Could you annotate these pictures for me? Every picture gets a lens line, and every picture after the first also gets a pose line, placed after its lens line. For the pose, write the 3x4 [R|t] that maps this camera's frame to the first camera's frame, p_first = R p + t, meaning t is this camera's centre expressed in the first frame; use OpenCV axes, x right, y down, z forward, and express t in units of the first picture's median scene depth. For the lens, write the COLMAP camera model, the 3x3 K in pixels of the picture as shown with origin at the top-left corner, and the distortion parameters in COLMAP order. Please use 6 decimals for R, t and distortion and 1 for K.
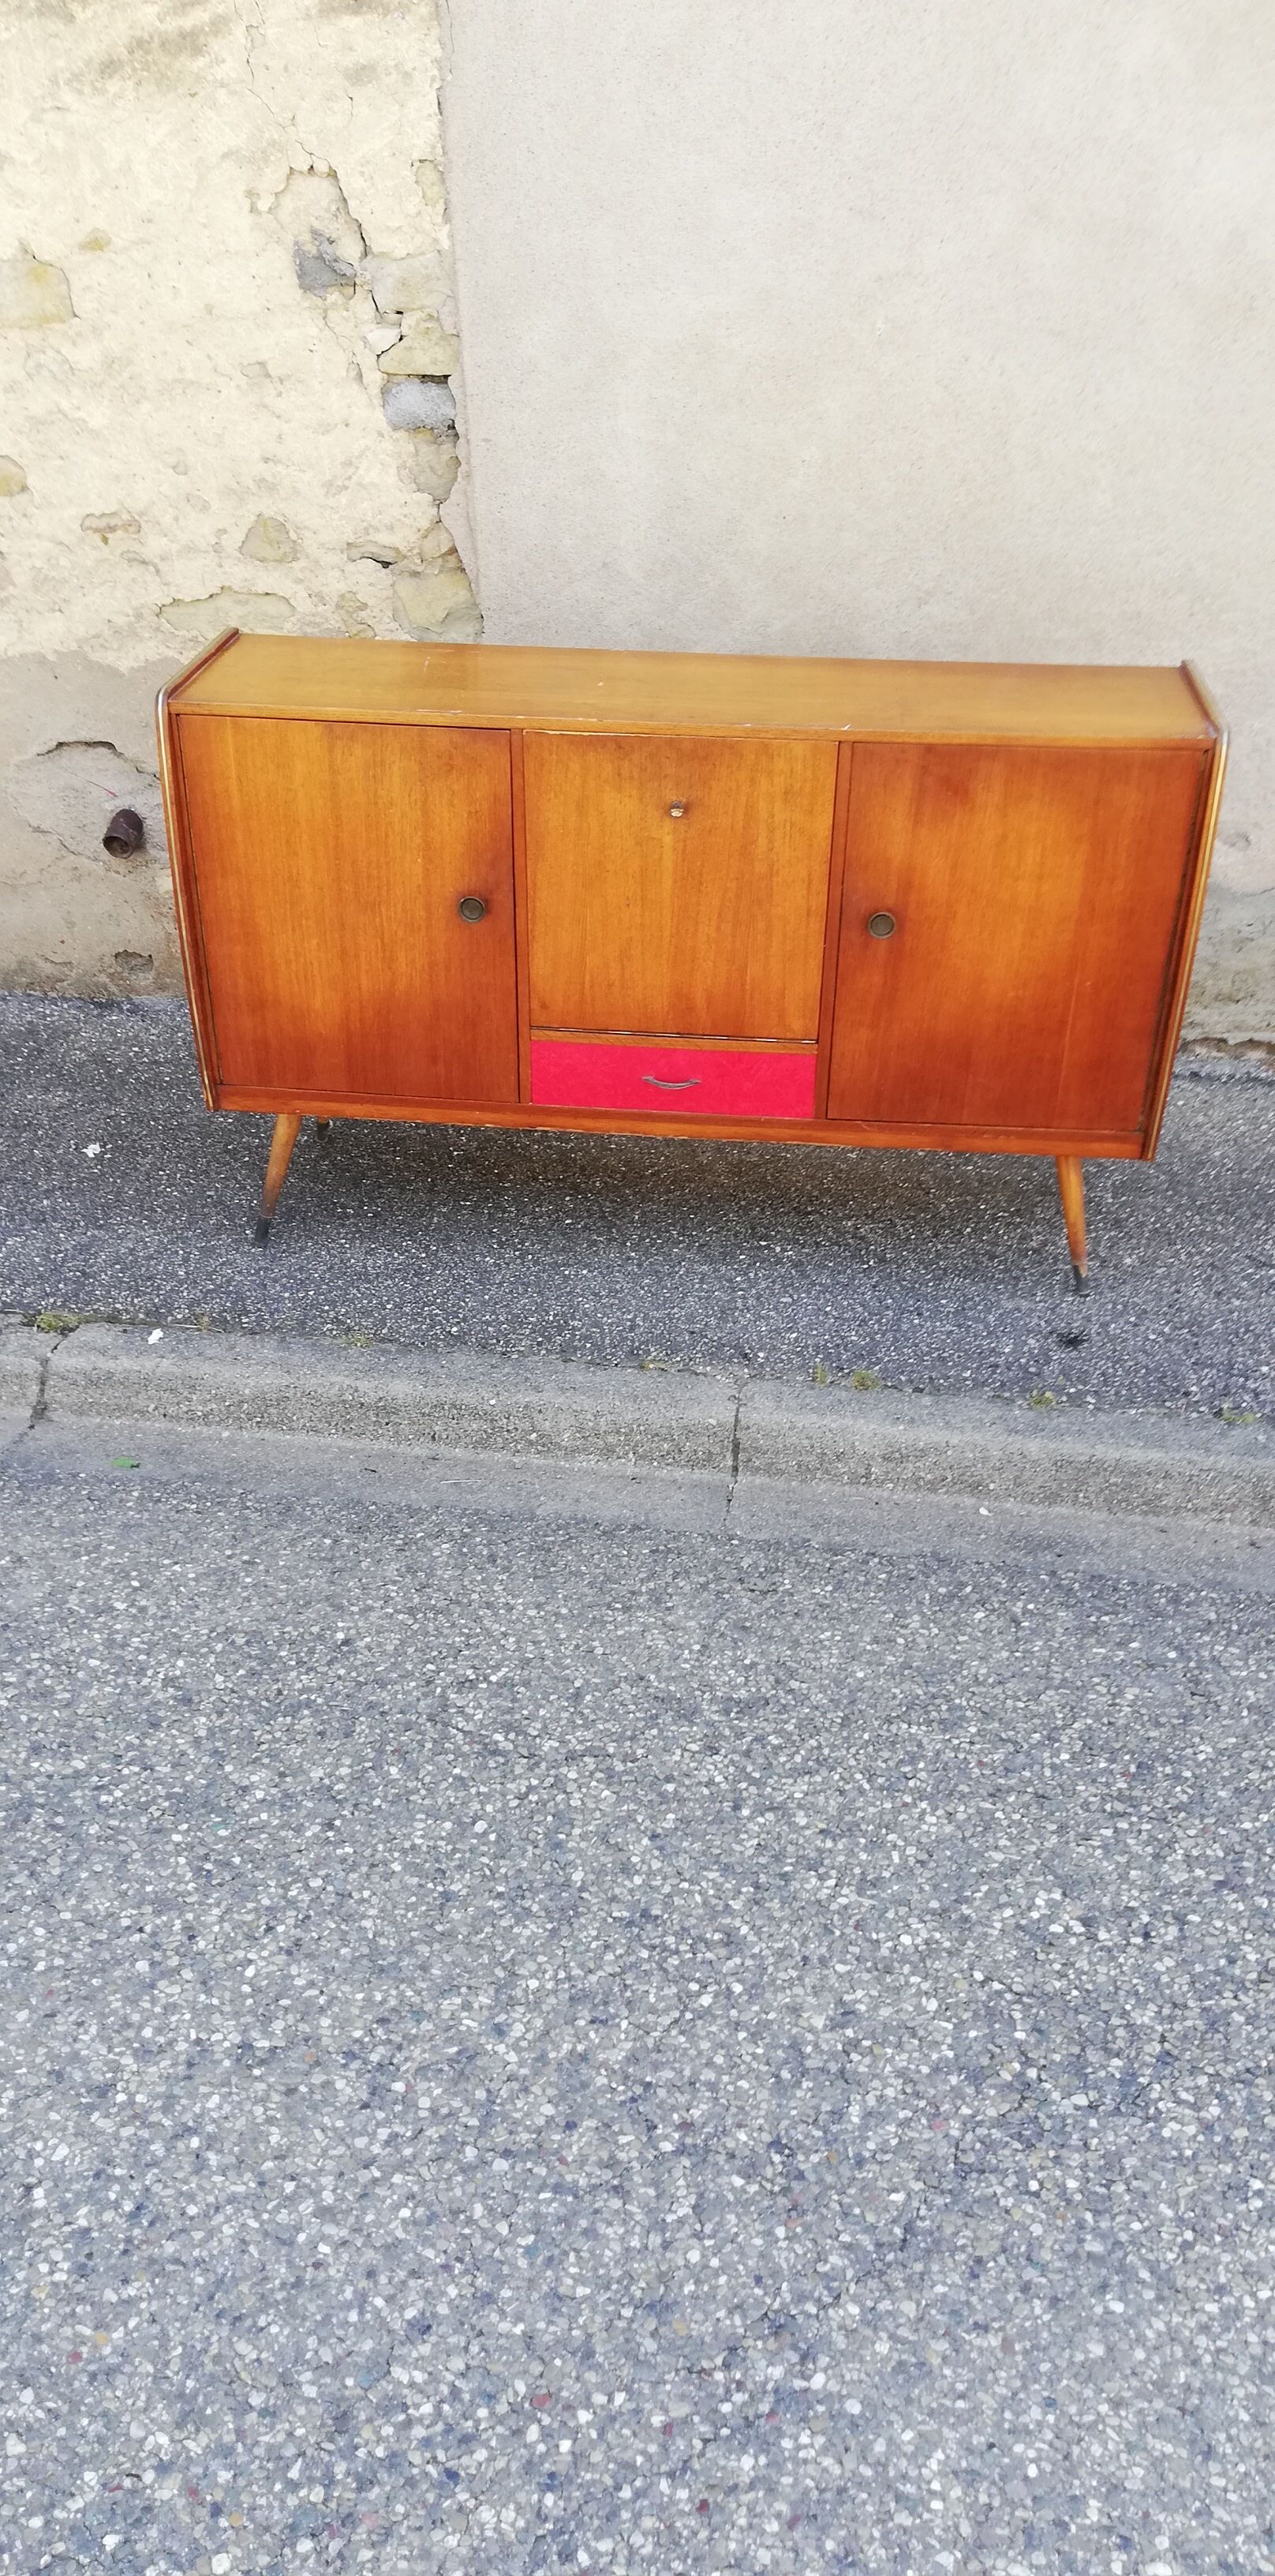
lens RADIAL K [[1980.2, 0, 644.6], [0, 1980.2, 1268.5], [0, 0, 1]] dist [0.061734, -0.082585]
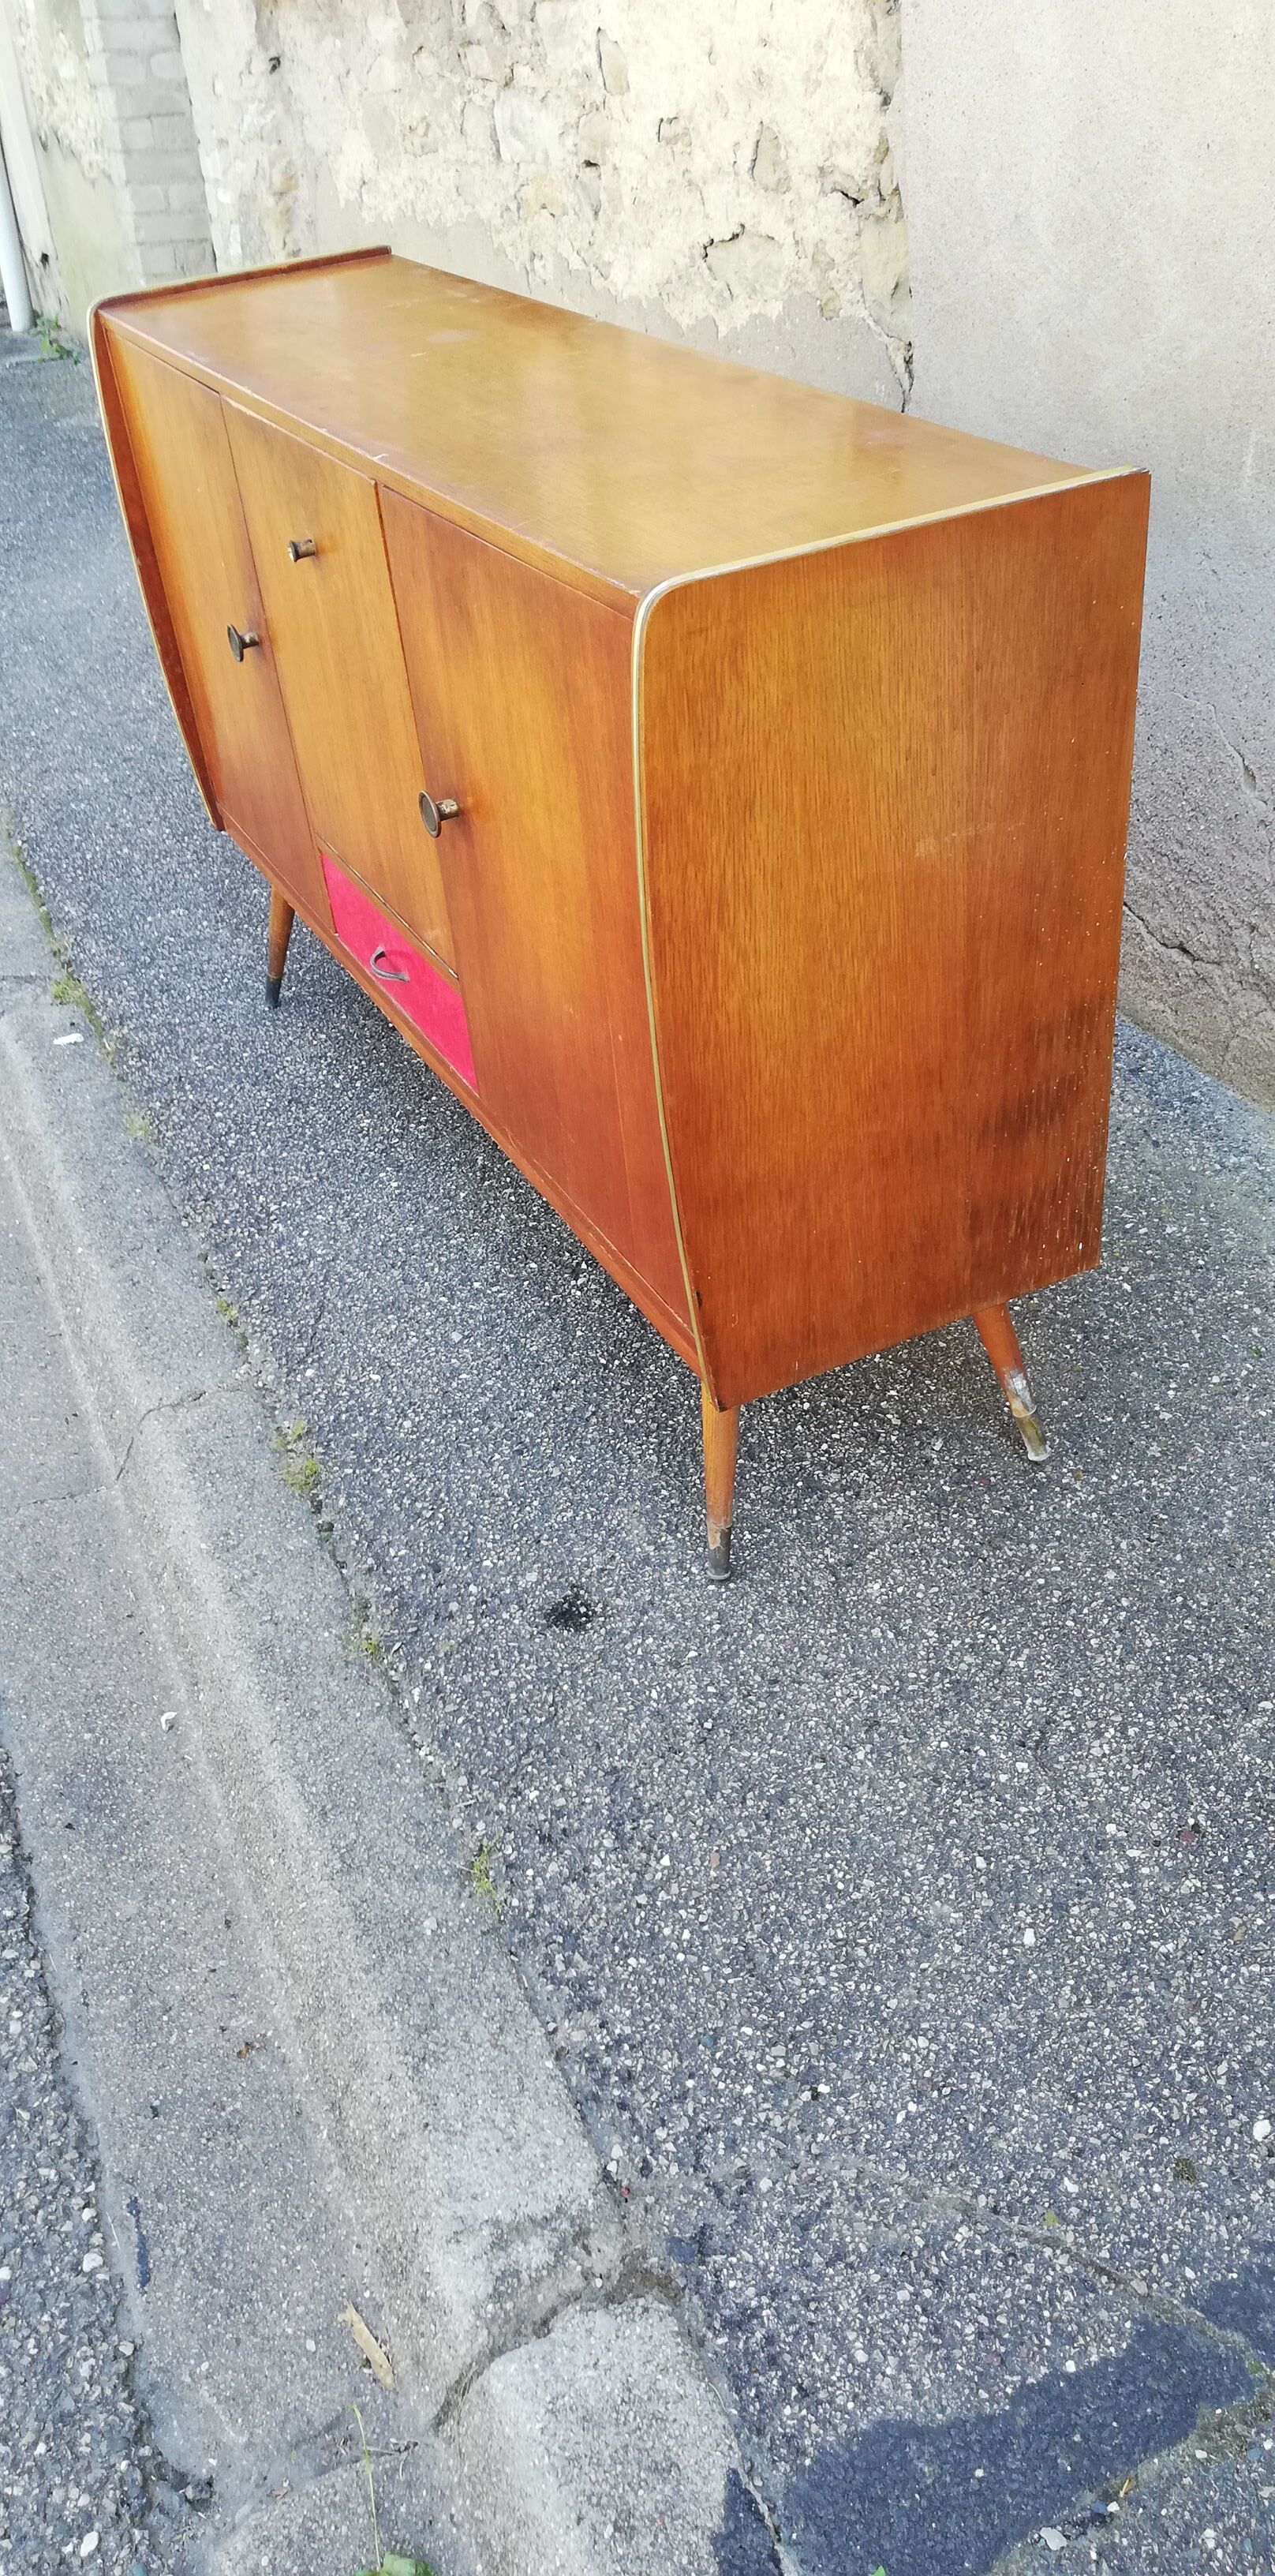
lens RADIAL K [[1942.2, 0, 639.1], [0, 1942.2, 1299.8], [0, 0, 1]] dist [0.044098, -0.077182]
pose [[0.524011, 0.460835, -0.716271, 0.613240], [-0.362460, 0.881683, 0.302089, -0.233833], [0.770737, 0.101321, 0.629046, 0.664369]]
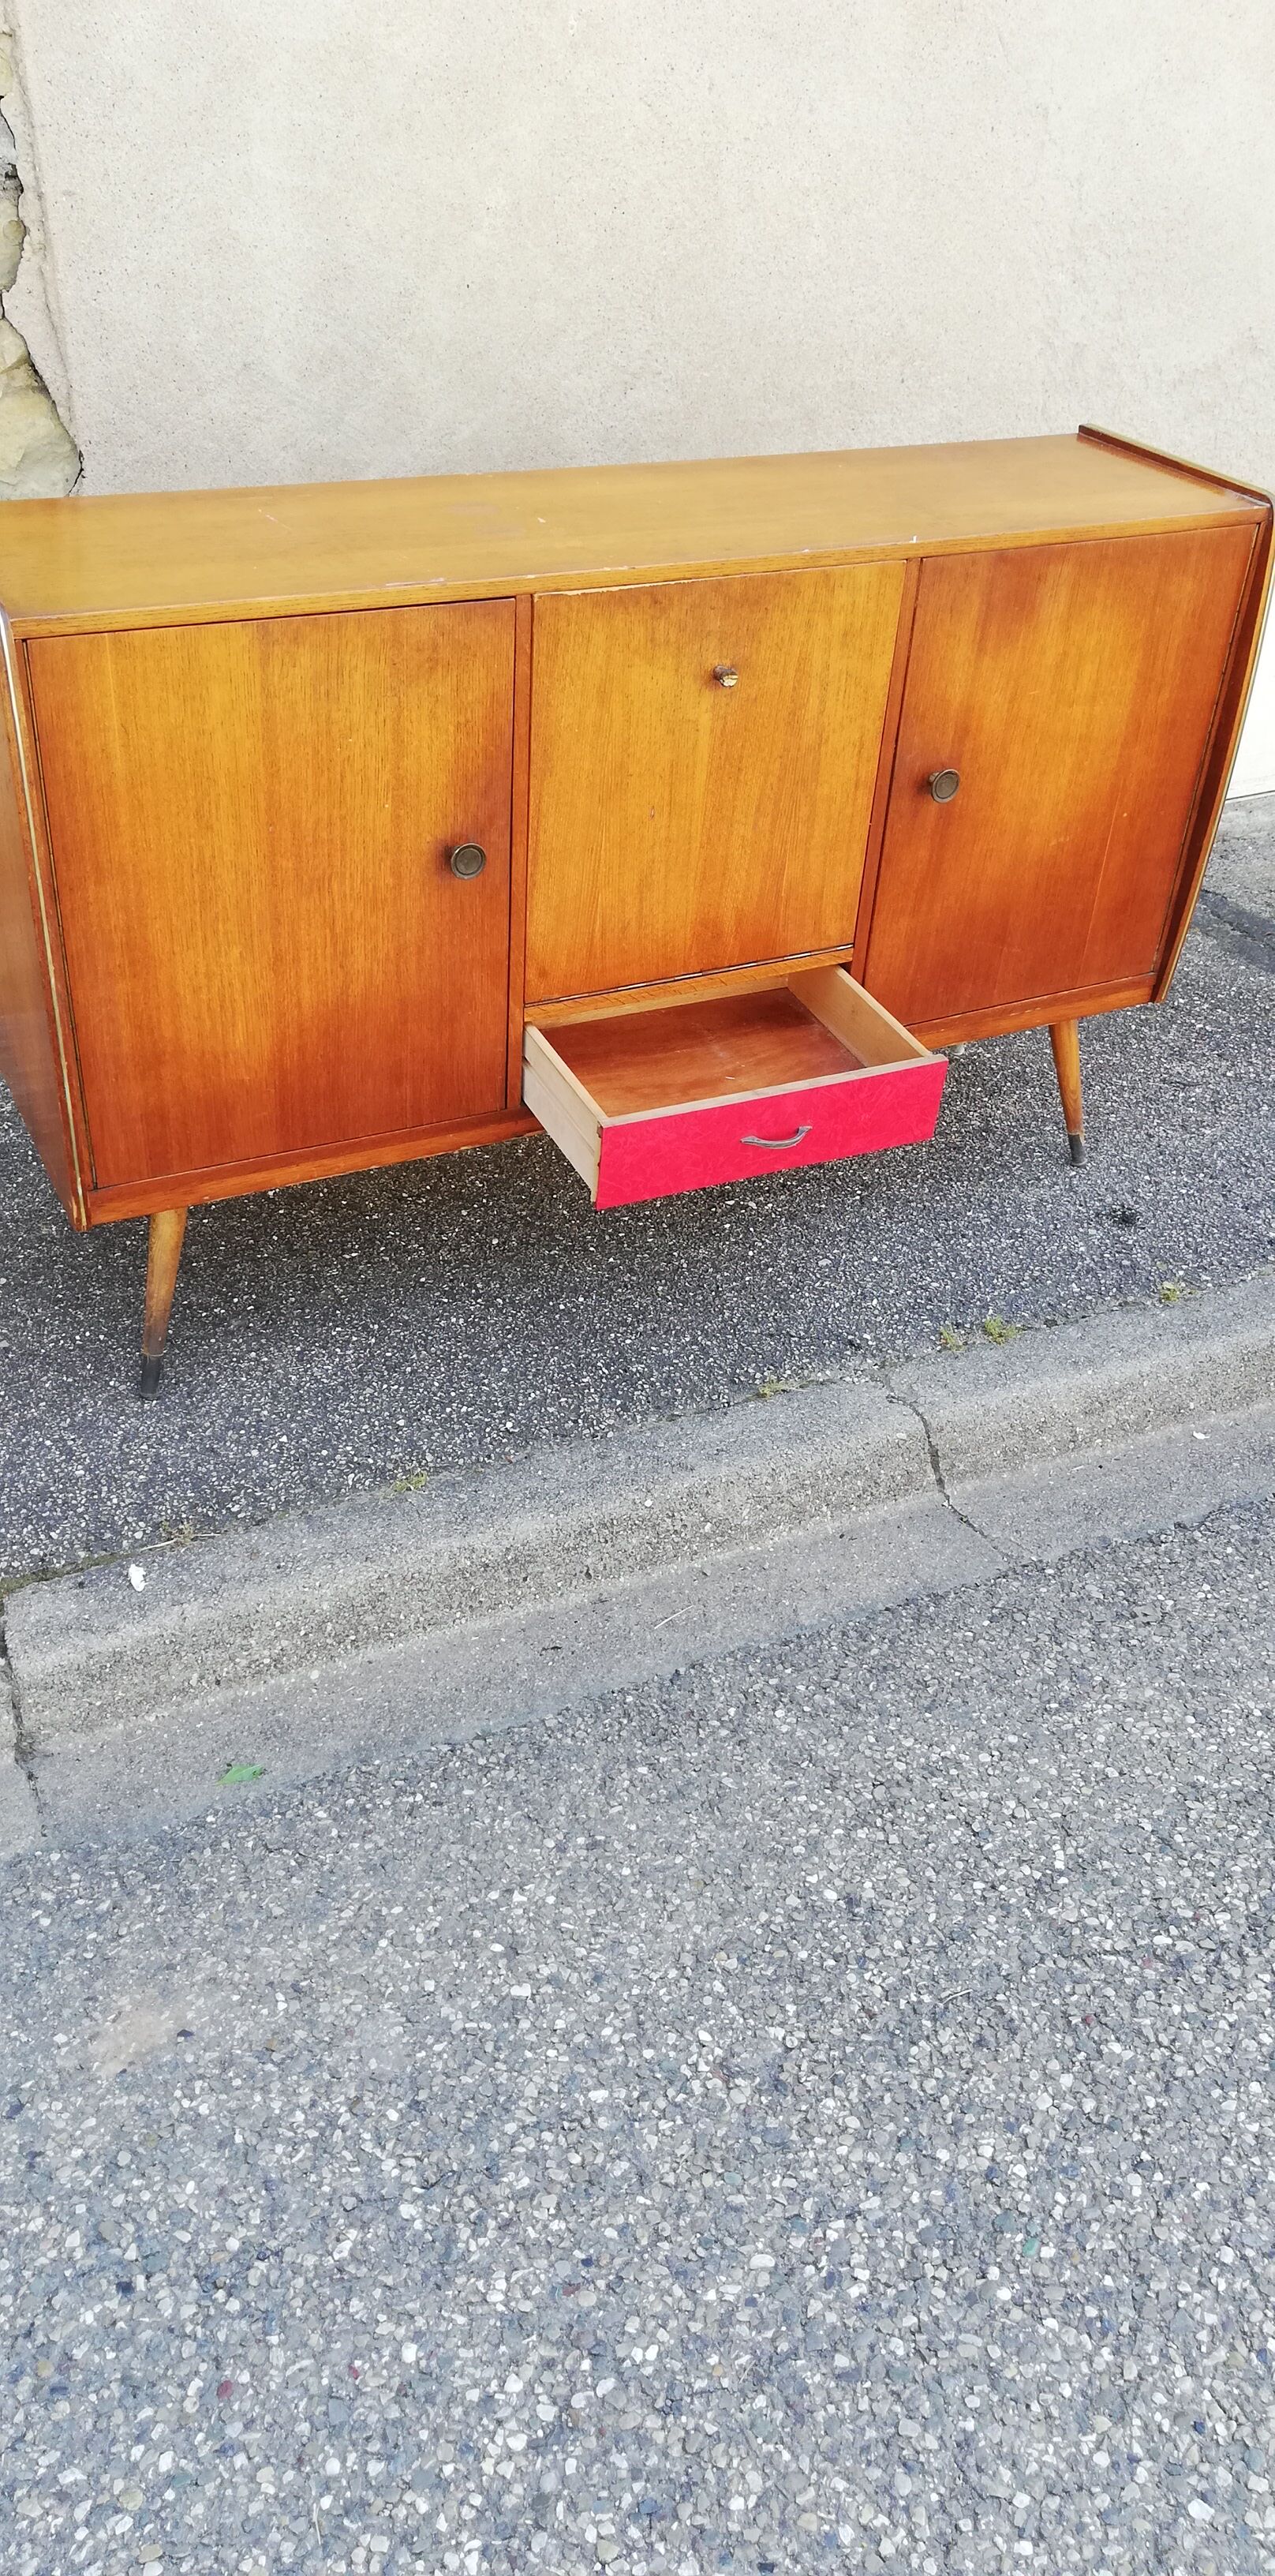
lens RADIAL K [[1962.4, 0, 658.0], [0, 1962.4, 1288.8], [0, 0, 1]] dist [0.042309, -0.058076]
pose [[0.838782, -0.285250, 0.463765, -0.390305], [0.241174, 0.958308, 0.153236, -0.122536], [-0.488140, -0.016684, 0.872606, 0.340687]]
